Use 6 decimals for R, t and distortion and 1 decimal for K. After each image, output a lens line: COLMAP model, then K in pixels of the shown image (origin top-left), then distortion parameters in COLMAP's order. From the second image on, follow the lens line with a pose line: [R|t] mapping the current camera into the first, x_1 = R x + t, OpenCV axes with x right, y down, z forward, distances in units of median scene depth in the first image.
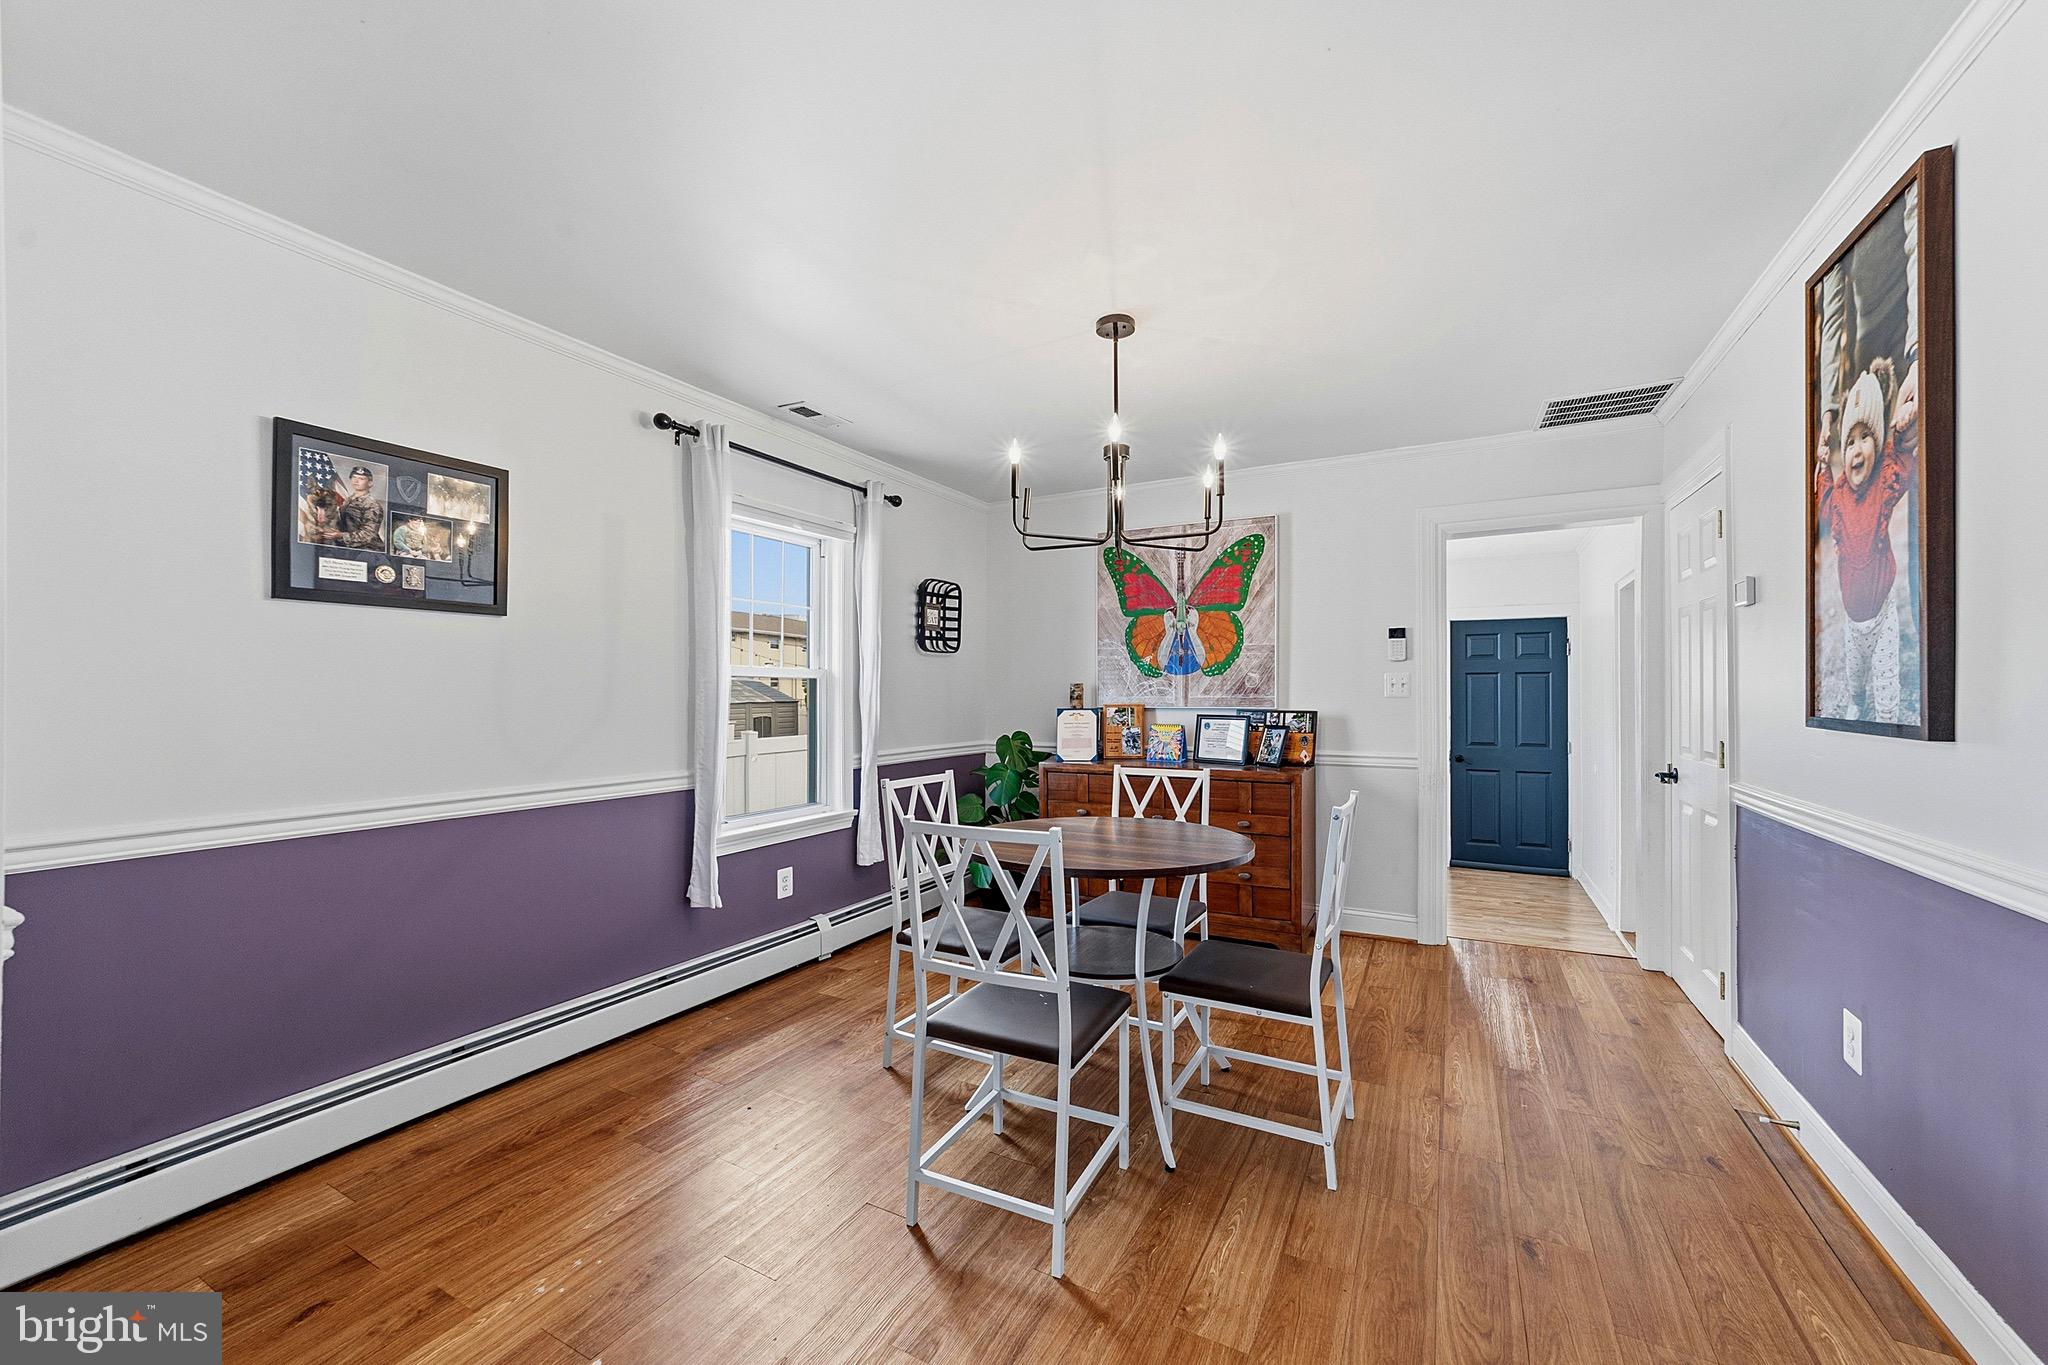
lens RADIAL K [[824.4, 0, 1020.0], [0, 824.4, 697.6], [0, 0, 1]] dist [-0.025863, -0.000119]
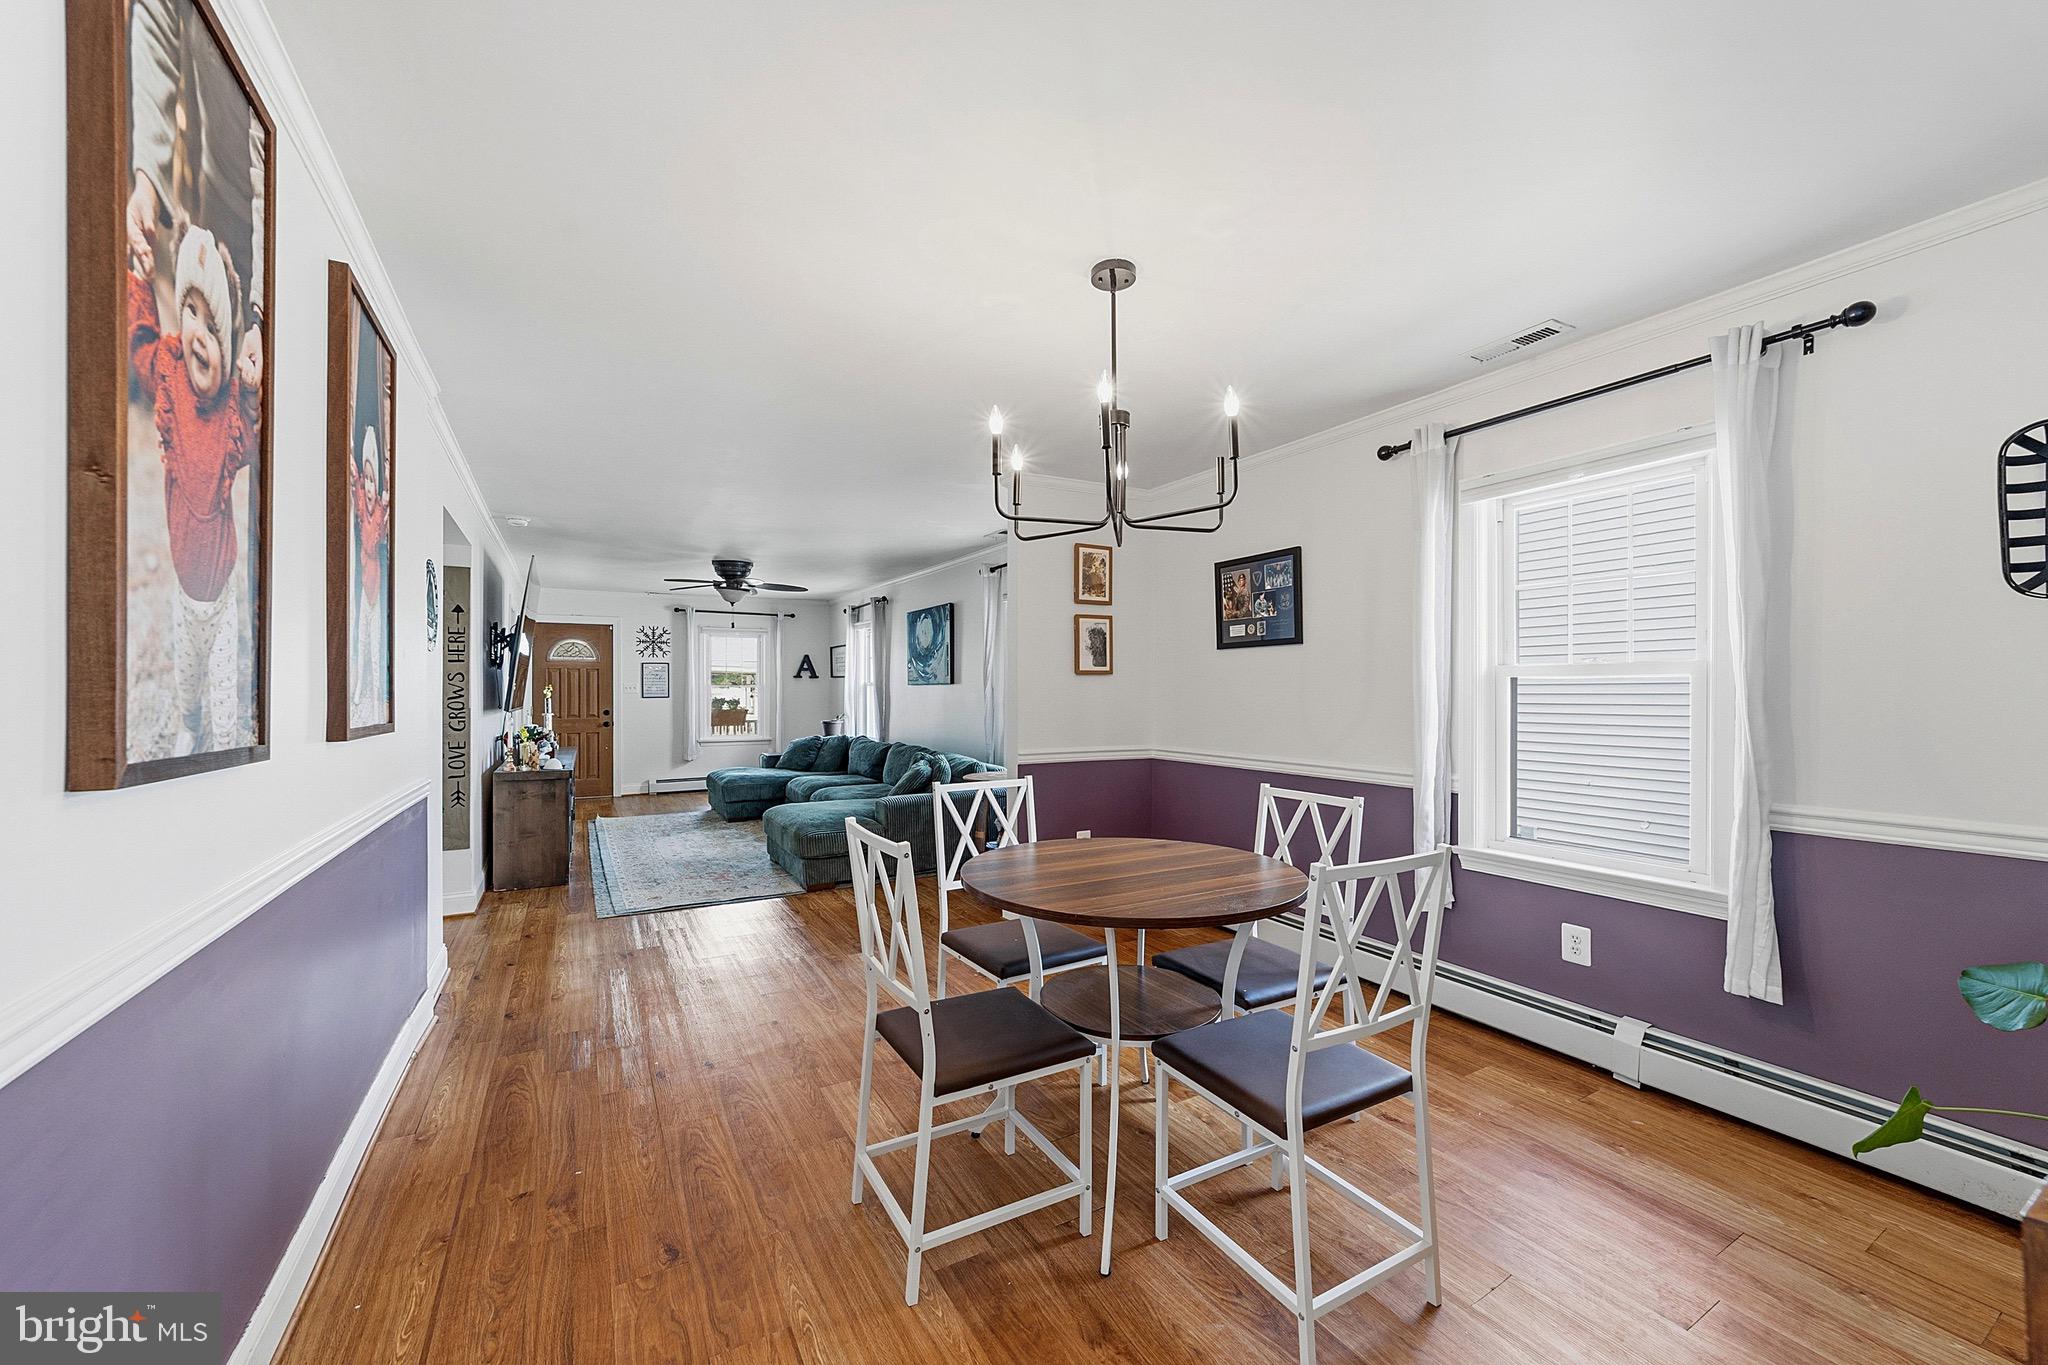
lens RADIAL K [[824.4, 0, 1020.0], [0, 824.4, 697.6], [0, 0, 1]] dist [-0.025863, -0.000119]
pose [[-0.558575, 0.008286, -0.829413, 0.951045], [-0.001517, 0.999938, 0.011011, -0.019053], [0.829453, 0.007409, -0.558528, 1.494047]]
